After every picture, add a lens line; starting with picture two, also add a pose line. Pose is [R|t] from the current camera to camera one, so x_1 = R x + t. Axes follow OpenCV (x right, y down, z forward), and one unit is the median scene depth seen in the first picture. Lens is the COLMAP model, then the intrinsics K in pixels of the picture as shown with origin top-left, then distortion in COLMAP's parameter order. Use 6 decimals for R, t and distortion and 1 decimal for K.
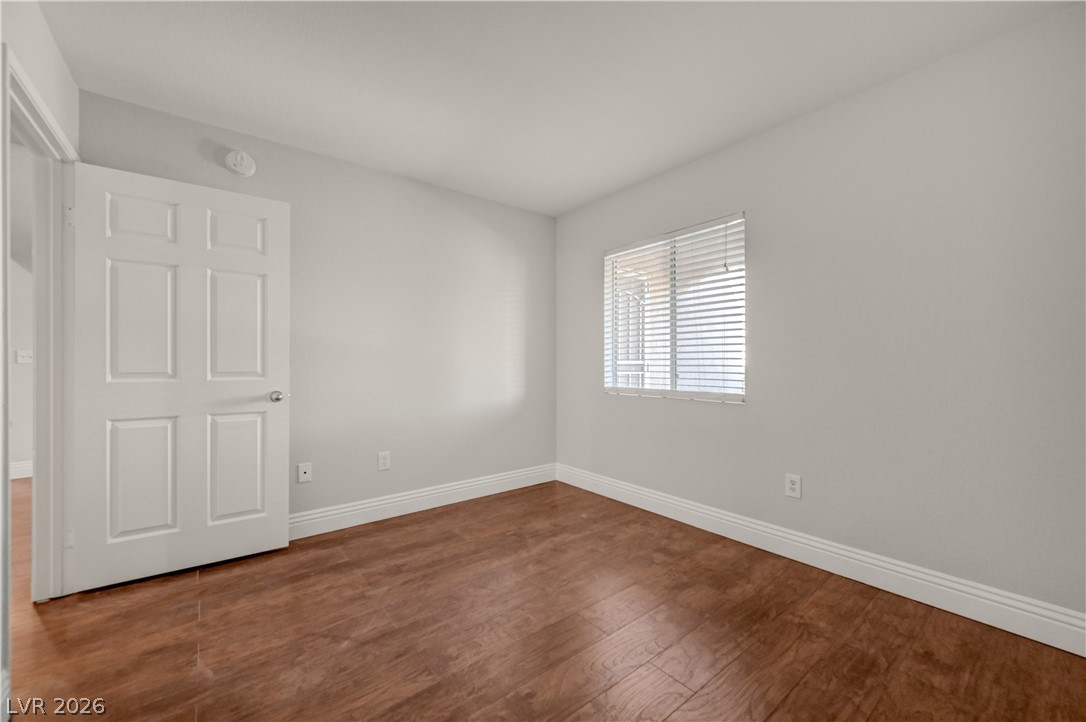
lens RADIAL K [[428.4, 0, 546.8], [0, 428.4, 362.0], [0, 0, 1]] dist [-0.002589, 0.000192]
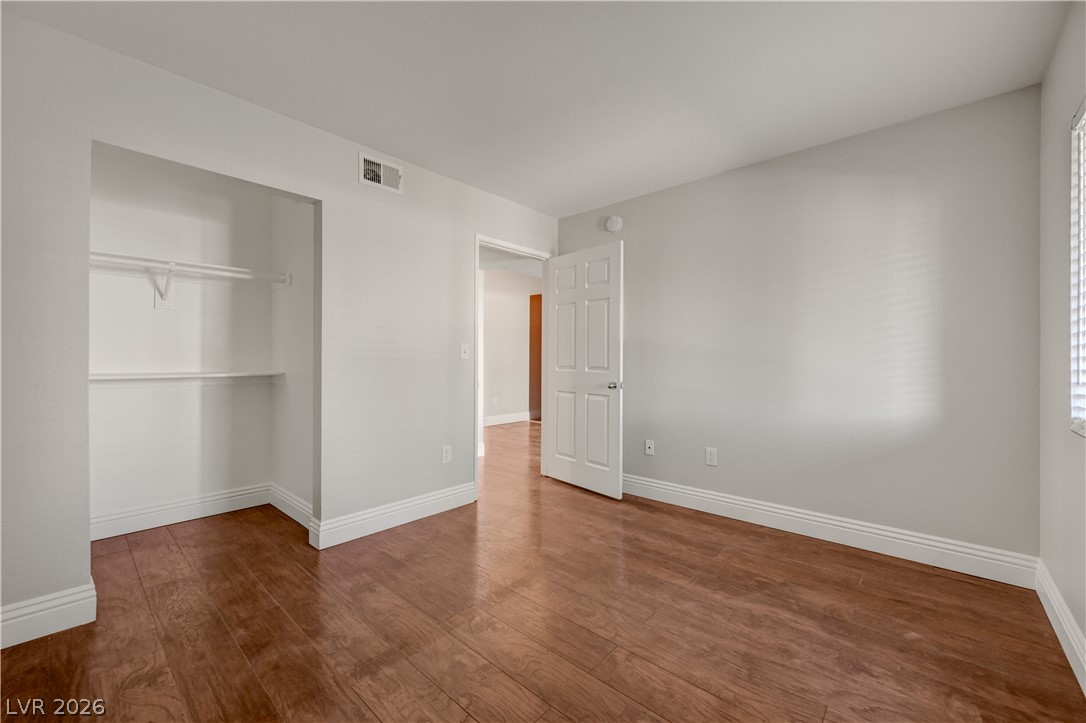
lens RADIAL K [[430.1, 0, 544.8], [0, 430.1, 357.8], [0, 0, 1]] dist [0.000300, 0.000859]
pose [[0.164968, -0.003127, -0.986294, 0.696141], [-0.002097, 0.999992, -0.003521, -0.001909], [0.986297, 0.002649, 0.164960, 0.532269]]
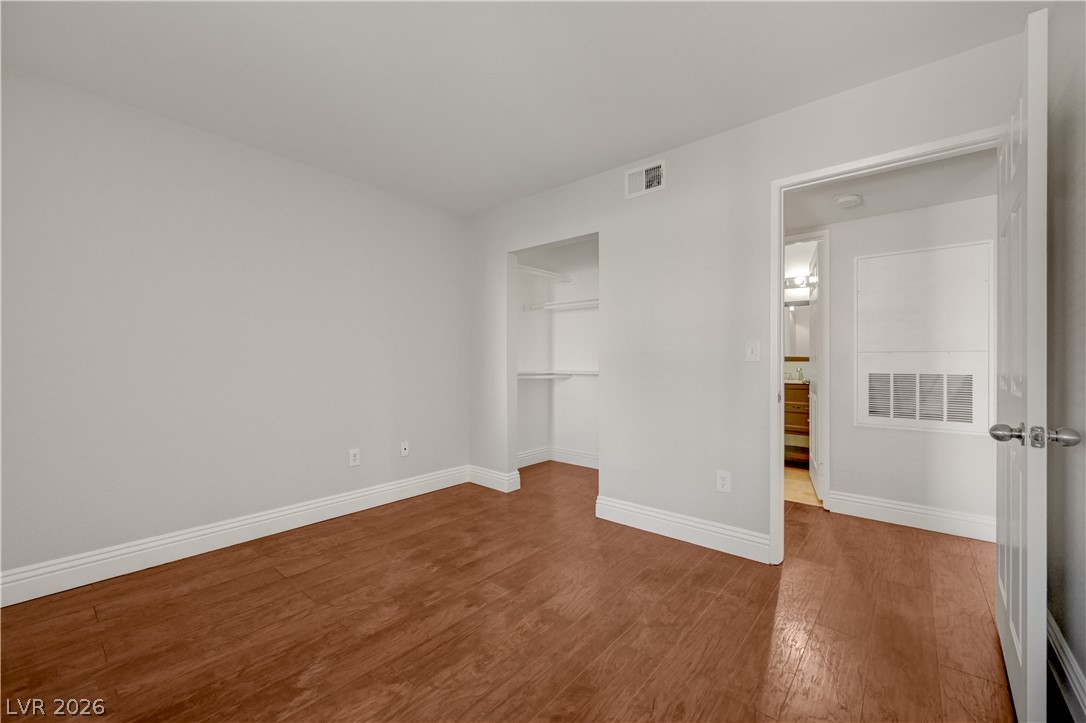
lens RADIAL K [[430.1, 0, 551.7], [0, 430.1, 366.0], [0, 0, 1]] dist [0.000300, 0.000859]
pose [[-0.979213, 0.003086, -0.202809, -0.011889], [0.001231, 0.999956, 0.009270, -0.001459], [0.202829, 0.008827, -0.979174, 1.368587]]
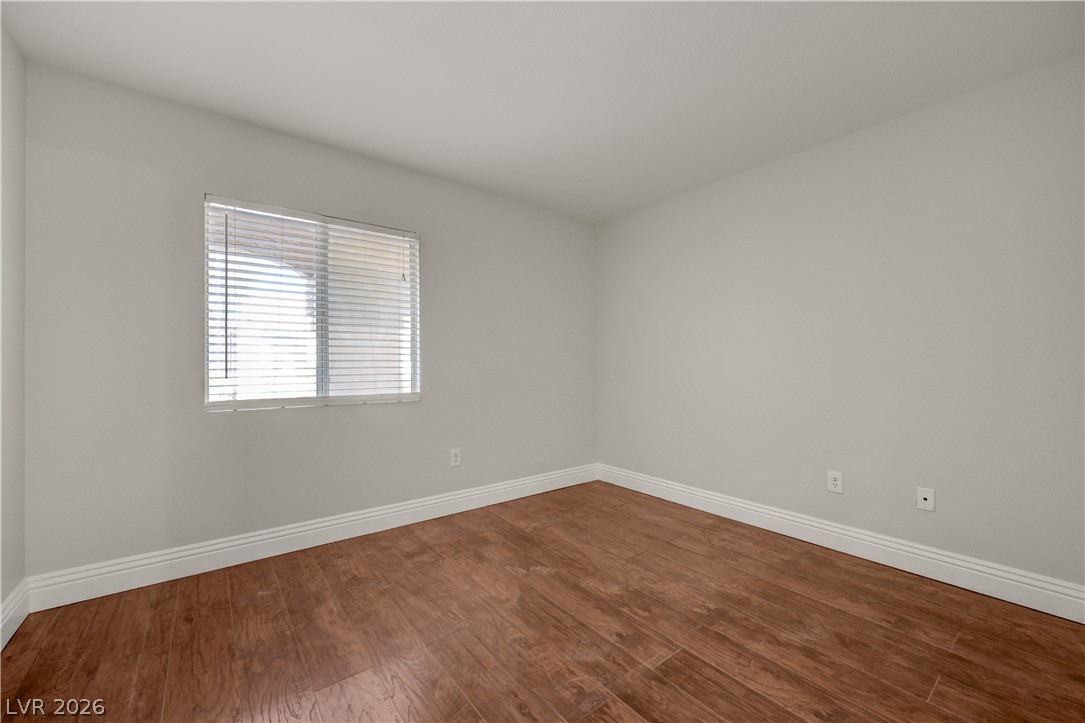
lens RADIAL K [[429.7, 0, 550.9], [0, 429.7, 354.9], [0, 0, 1]] dist [0.000300, 0.000859]
pose [[-0.006825, 0.023271, 0.999706, -0.737260], [-0.001294, 0.999728, -0.023281, 0.001477], [-0.999976, -0.001453, -0.006793, 0.687652]]
